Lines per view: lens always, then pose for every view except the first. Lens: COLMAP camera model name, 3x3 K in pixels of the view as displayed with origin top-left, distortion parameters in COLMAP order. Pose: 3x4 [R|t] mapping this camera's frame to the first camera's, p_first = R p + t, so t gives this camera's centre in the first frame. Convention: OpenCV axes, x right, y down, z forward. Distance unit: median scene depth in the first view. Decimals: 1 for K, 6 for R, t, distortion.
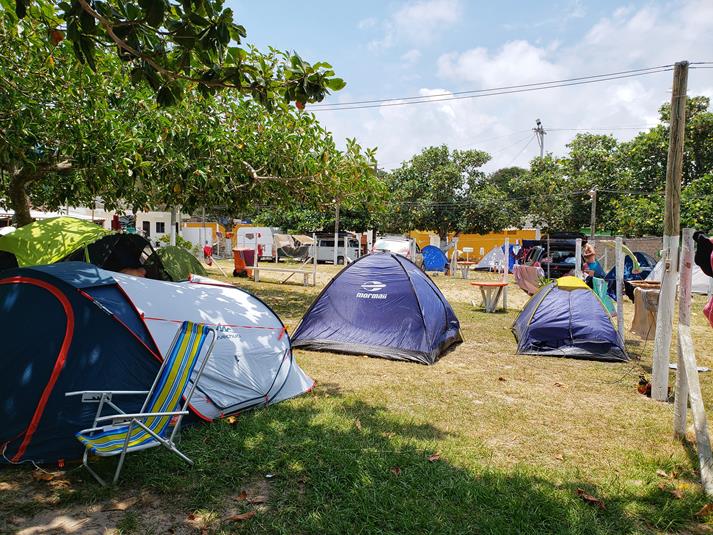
lens RADIAL K [[569.5, 0, 356.4], [0, 569.5, 264.2], [0, 0, 1]] dist [0.007433, 0.018309]
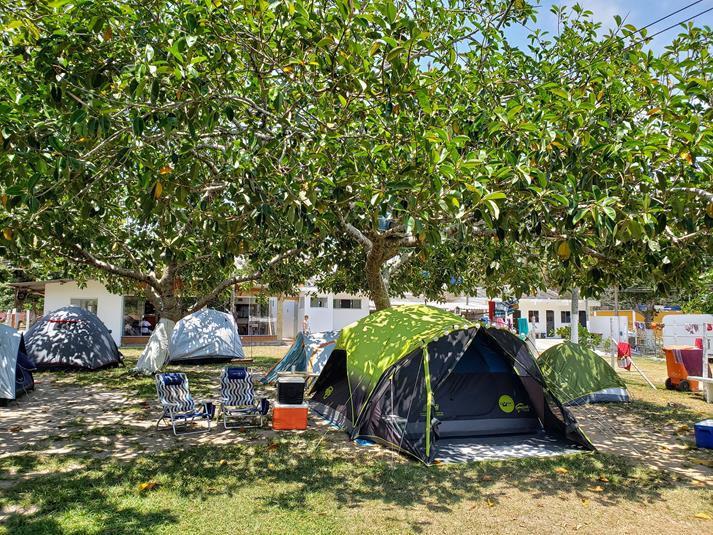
lens RADIAL K [[569.5, 0, 356.4], [0, 569.5, 262.2], [0, 0, 1]] dist [0.007433, 0.018309]
pose [[0.772575, -0.078876, -0.630005, -0.057994], [-0.022367, 0.988257, -0.151157, -0.014971], [0.634529, 0.130871, 0.761738, 0.221310]]
